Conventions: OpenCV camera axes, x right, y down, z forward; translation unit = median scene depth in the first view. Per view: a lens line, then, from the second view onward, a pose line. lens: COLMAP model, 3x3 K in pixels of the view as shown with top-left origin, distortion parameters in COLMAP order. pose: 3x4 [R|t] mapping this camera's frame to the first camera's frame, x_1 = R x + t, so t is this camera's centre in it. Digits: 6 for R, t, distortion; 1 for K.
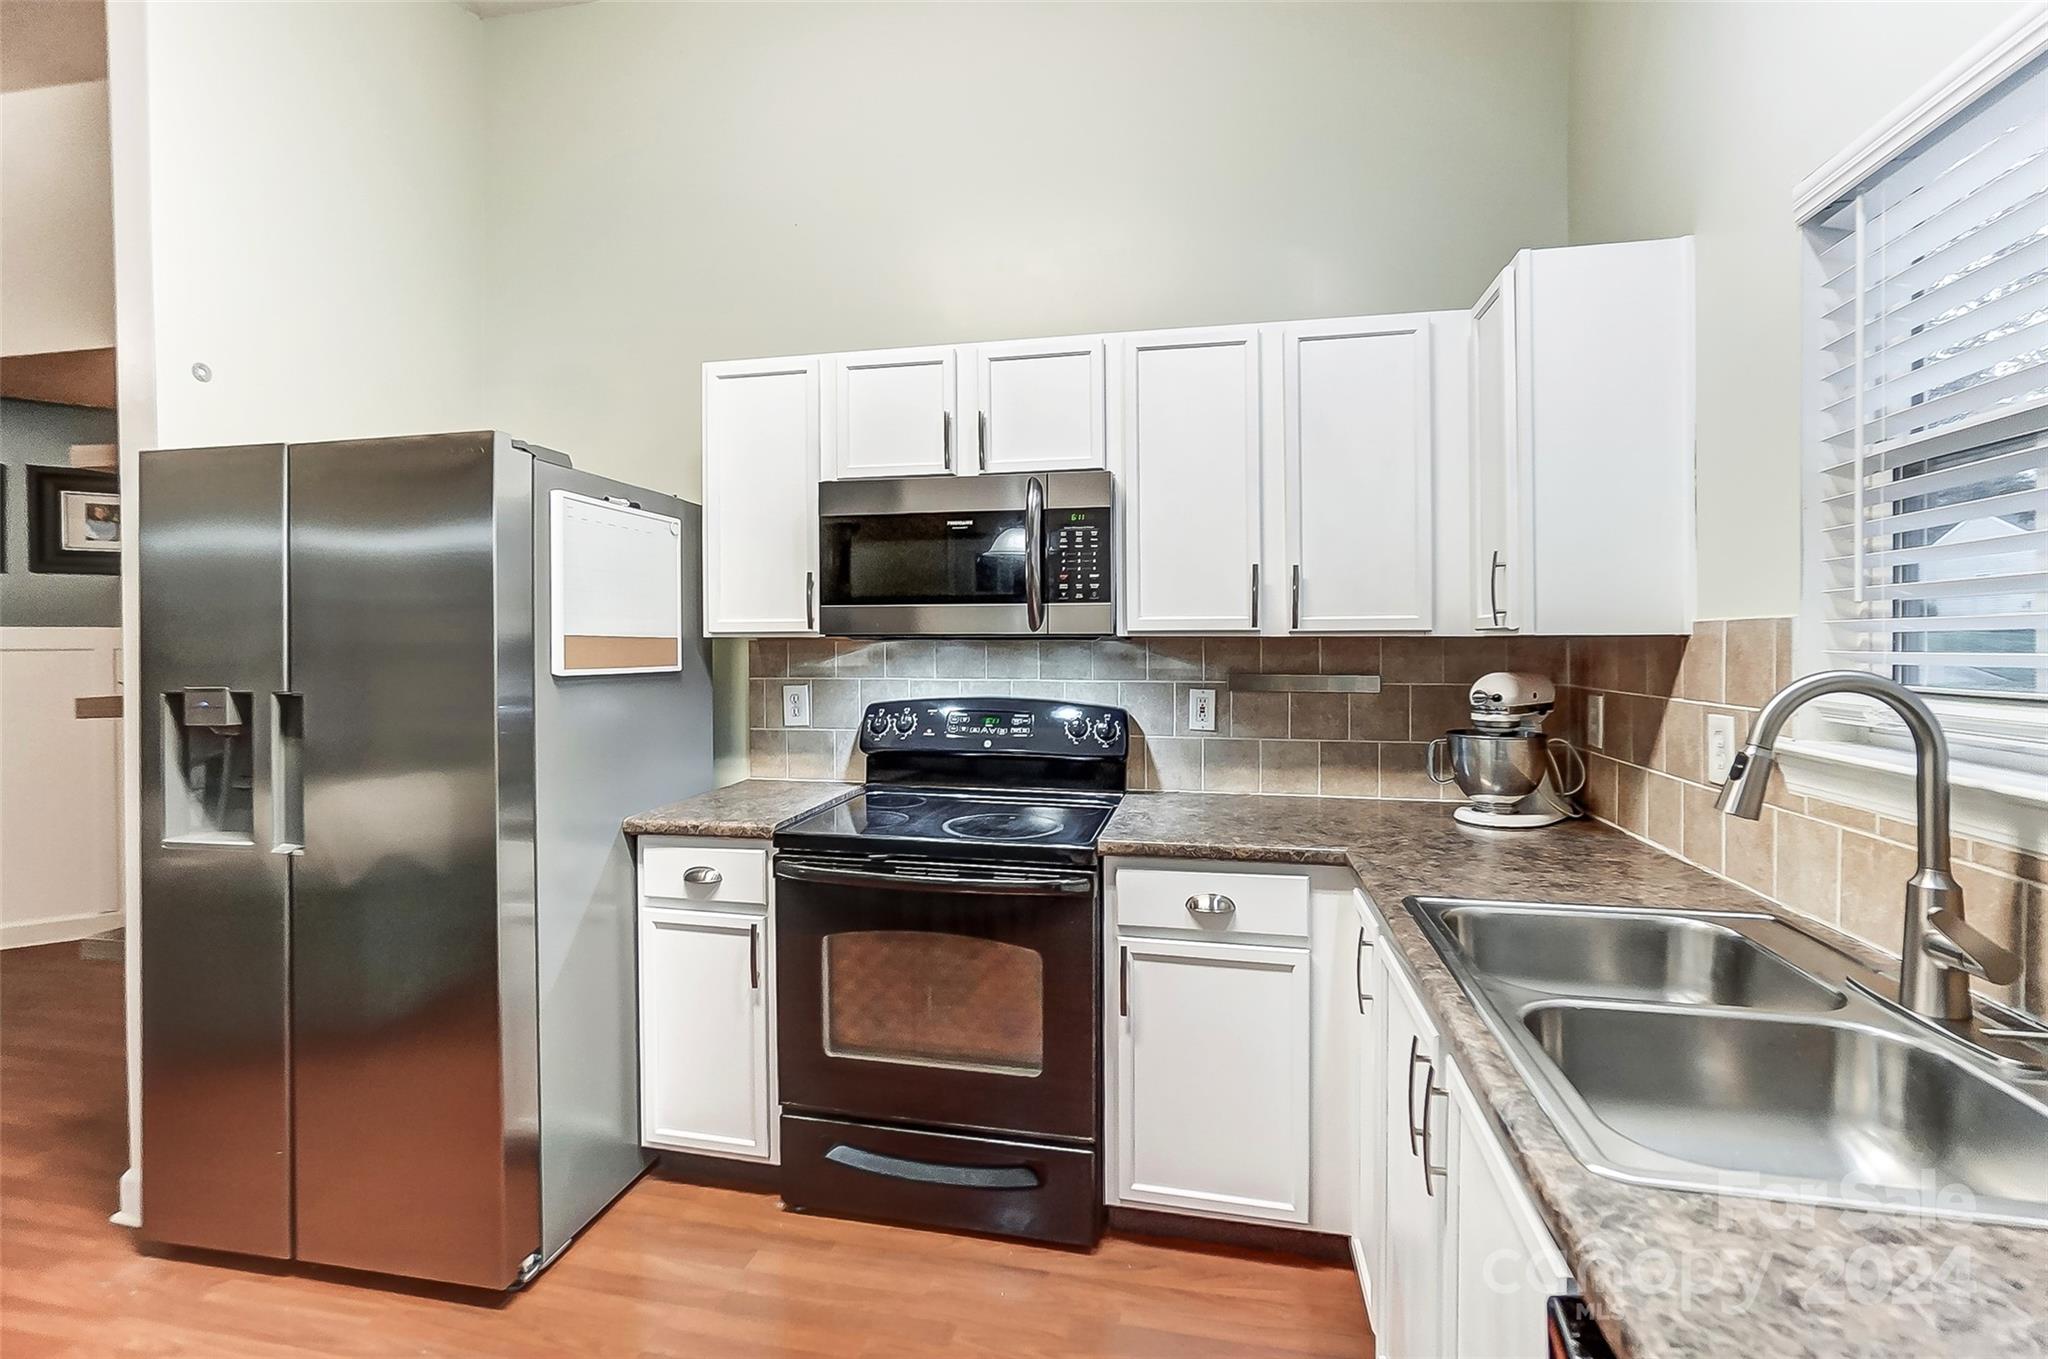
lens RADIAL K [[931.6, 0, 1021.8], [0, 931.6, 649.3], [0, 0, 1]] dist [-0.010524, 0.000114]
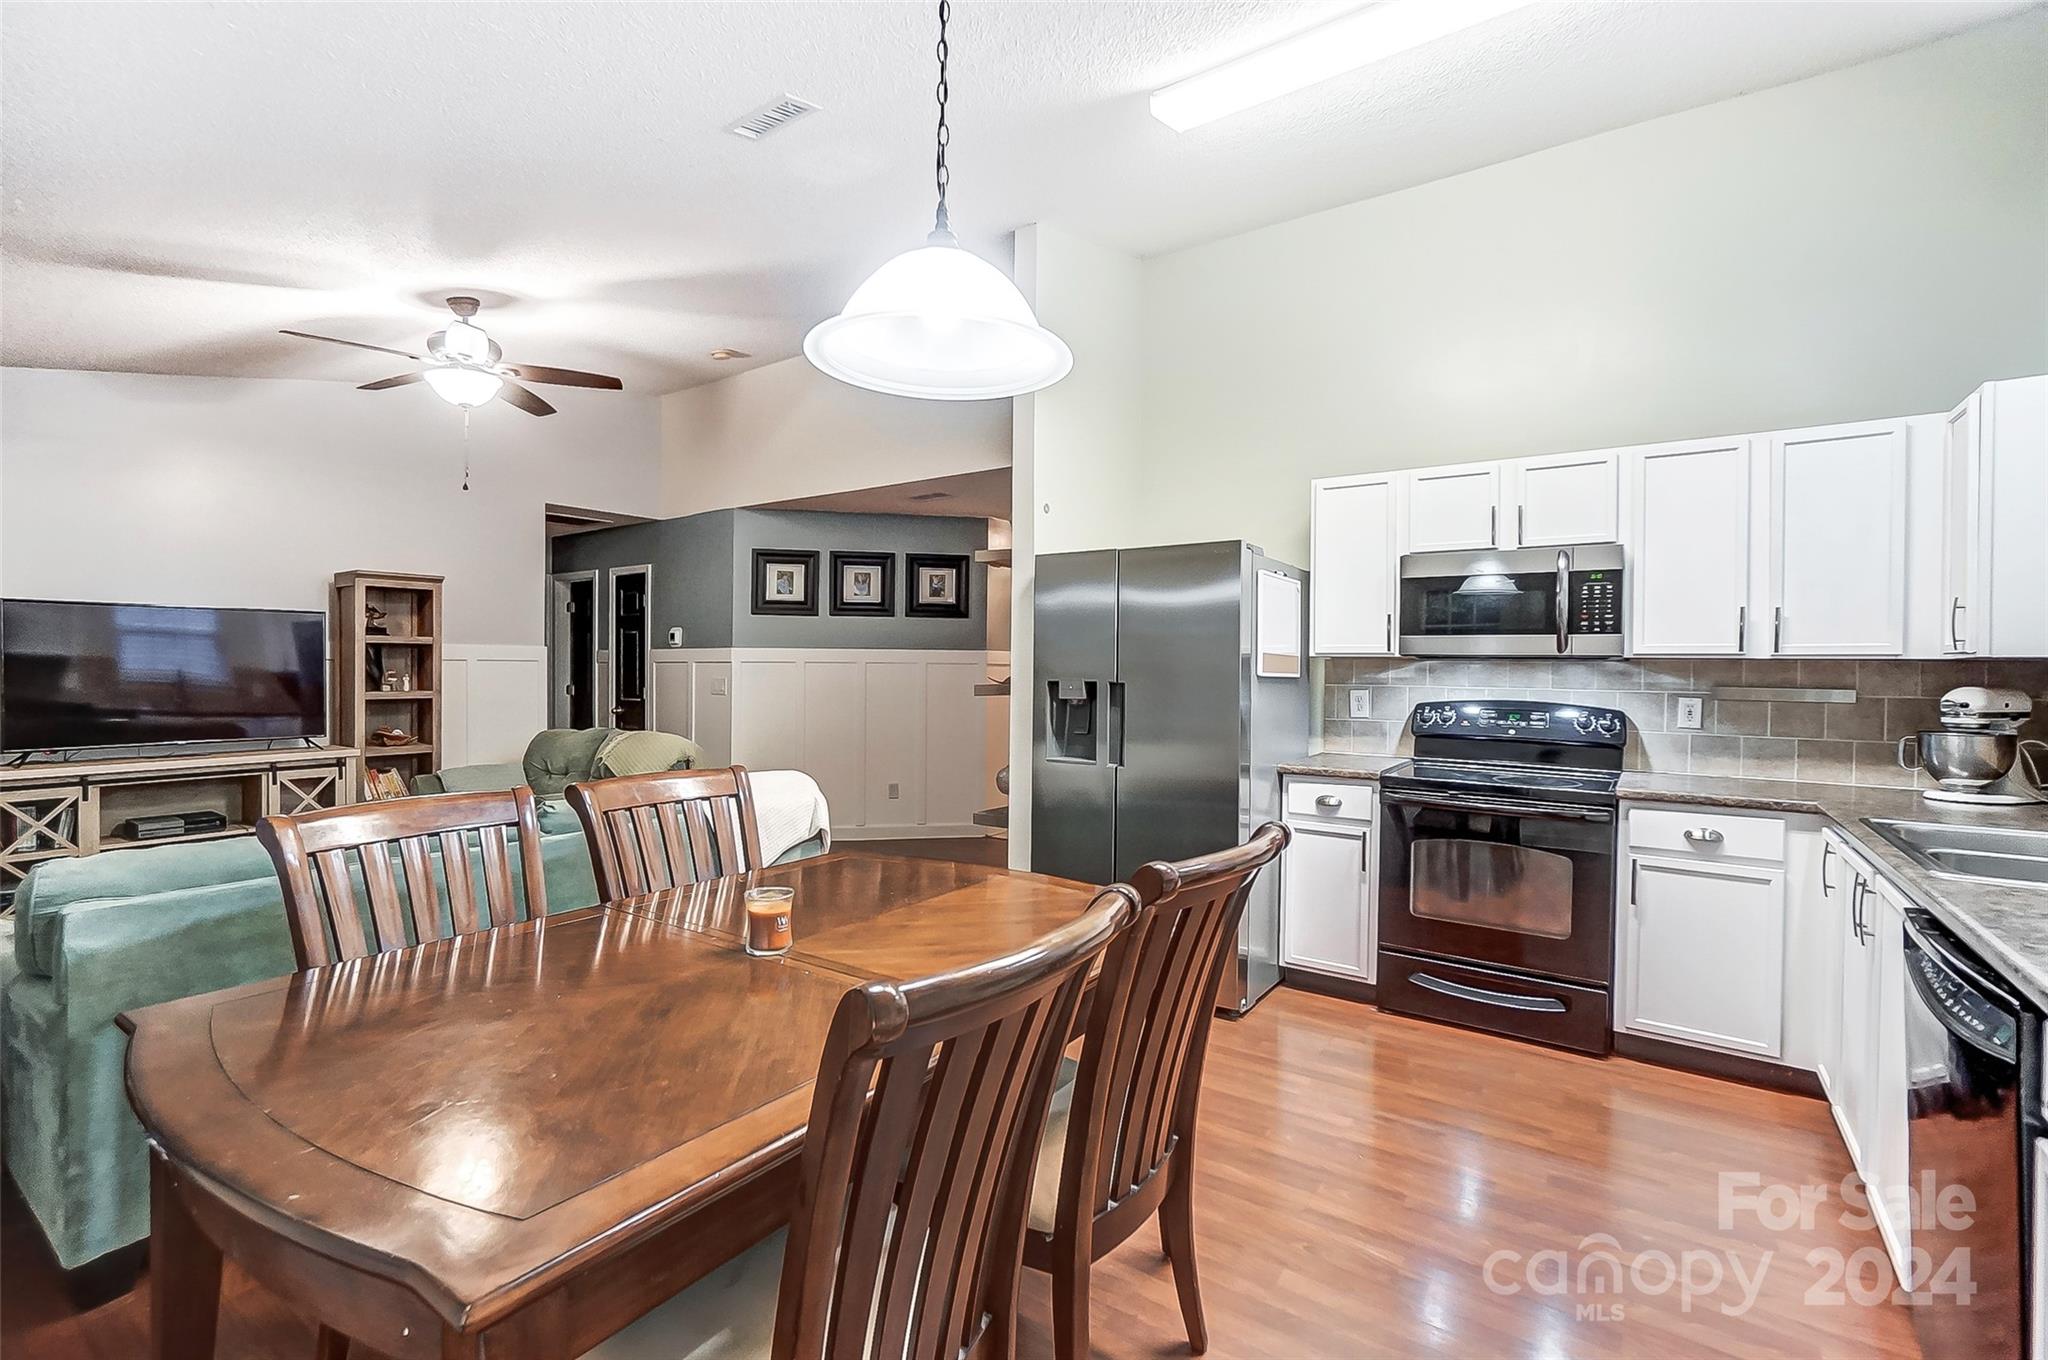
lens RADIAL K [[914.4, 0, 1024.0], [0, 914.4, 680.0], [0, 0, 1]] dist [-0.029450, 0.016466]
pose [[0.920288, 0.018577, -0.390801, -0.211585], [-0.018279, 0.999823, 0.004482, 0.032897], [0.390815, 0.003018, 0.920464, -0.677661]]
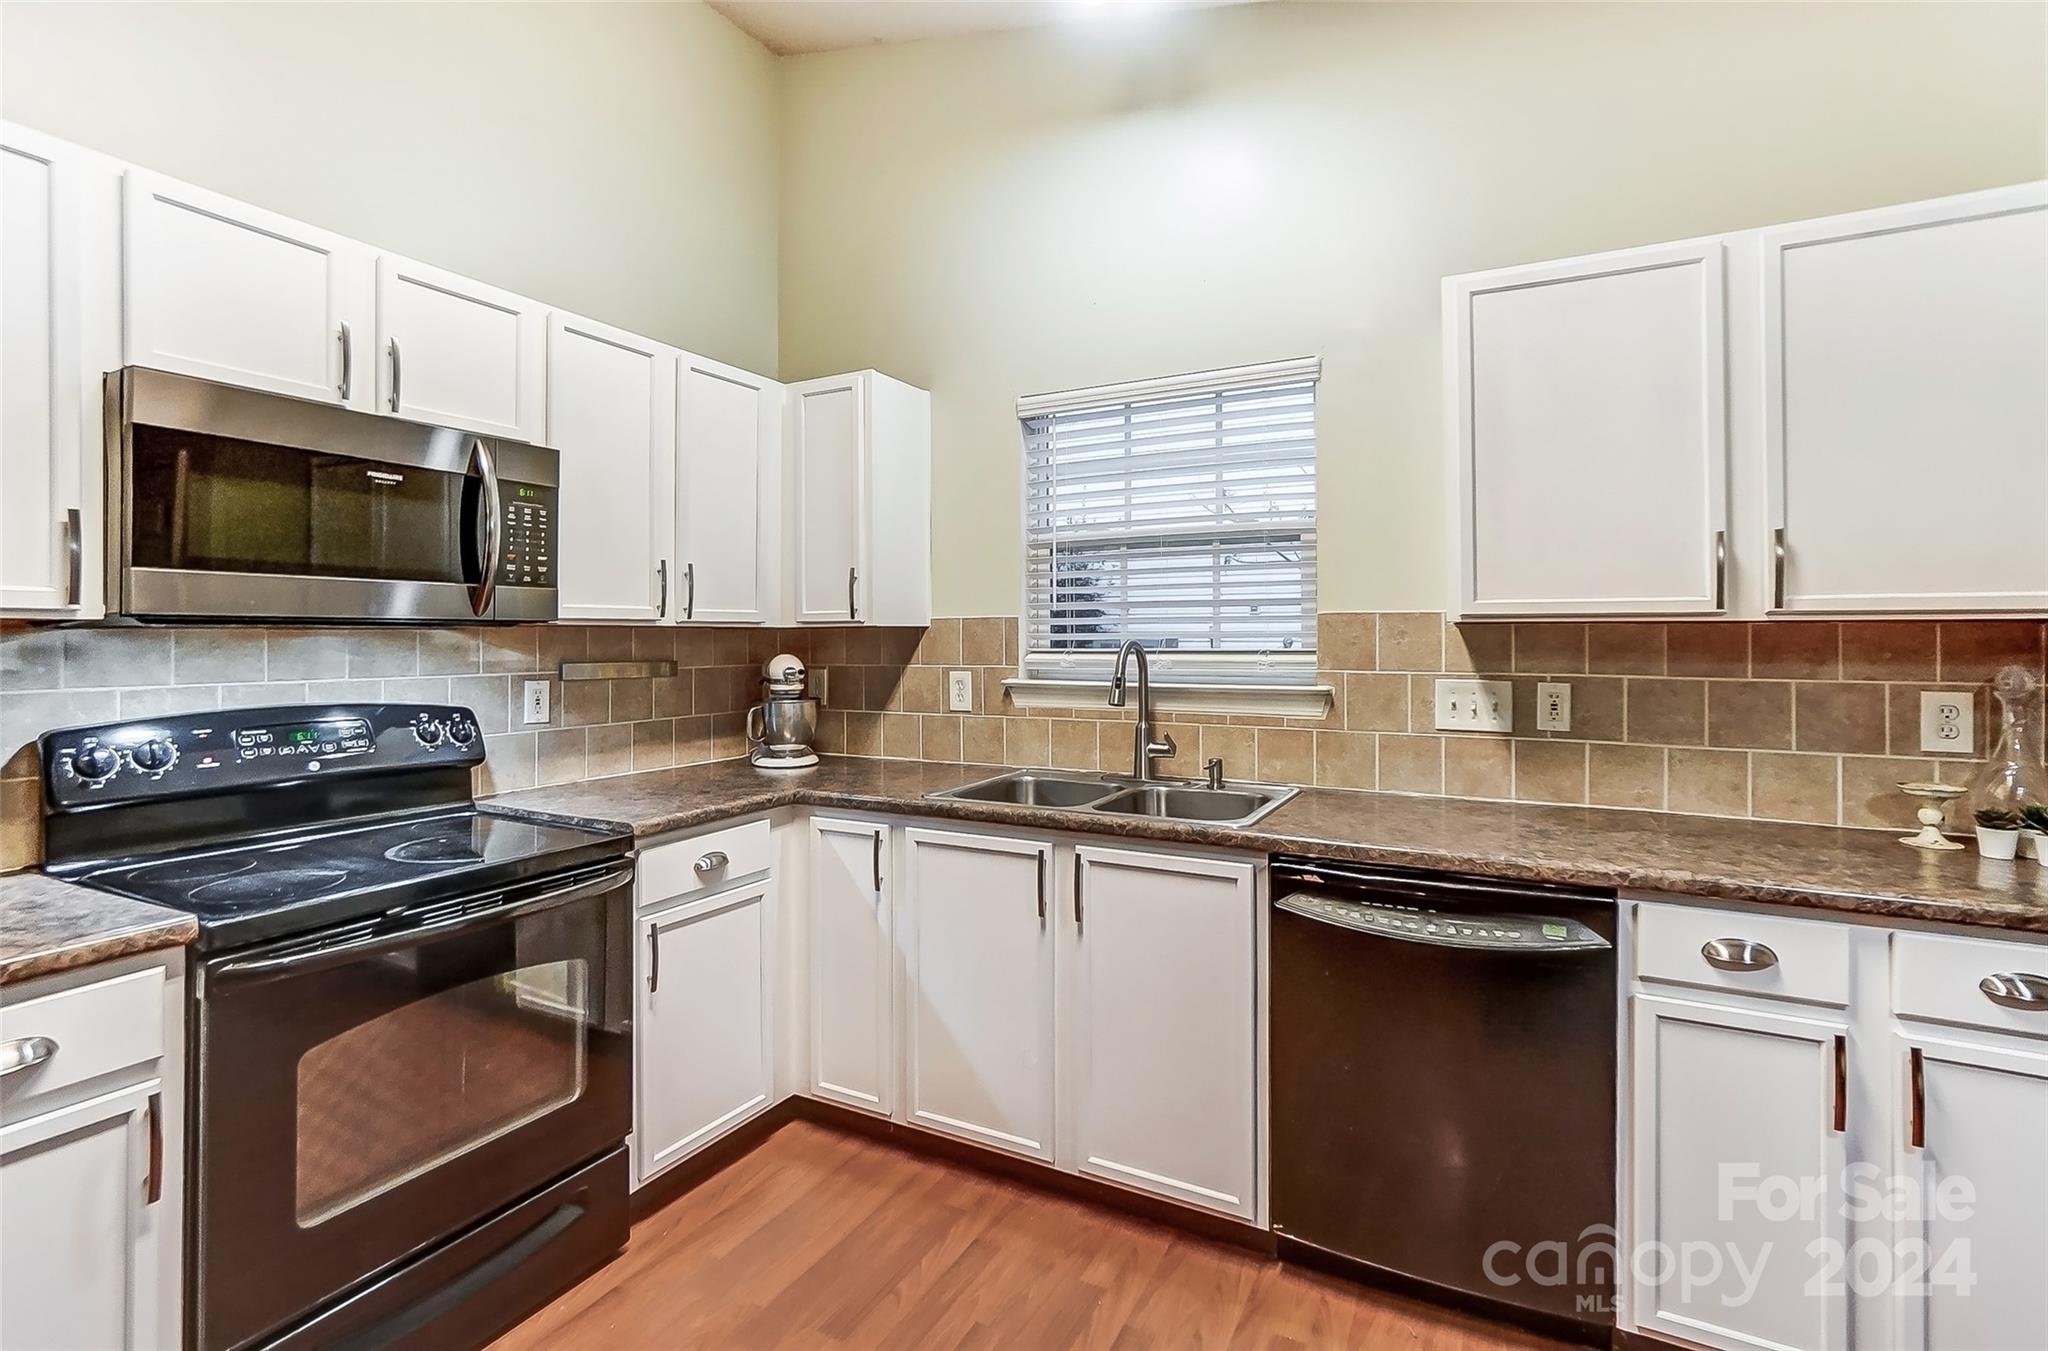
lens RADIAL K [[939.1, 0, 1027.4], [0, 939.1, 635.6], [0, 0, 1]] dist [-0.005675, 0.000733]
pose [[0.270961, 0.002486, 0.962587, -0.693591], [0.014150, 0.999878, -0.006566, 0.011127], [-0.962486, 0.015399, 0.270893, 0.280467]]
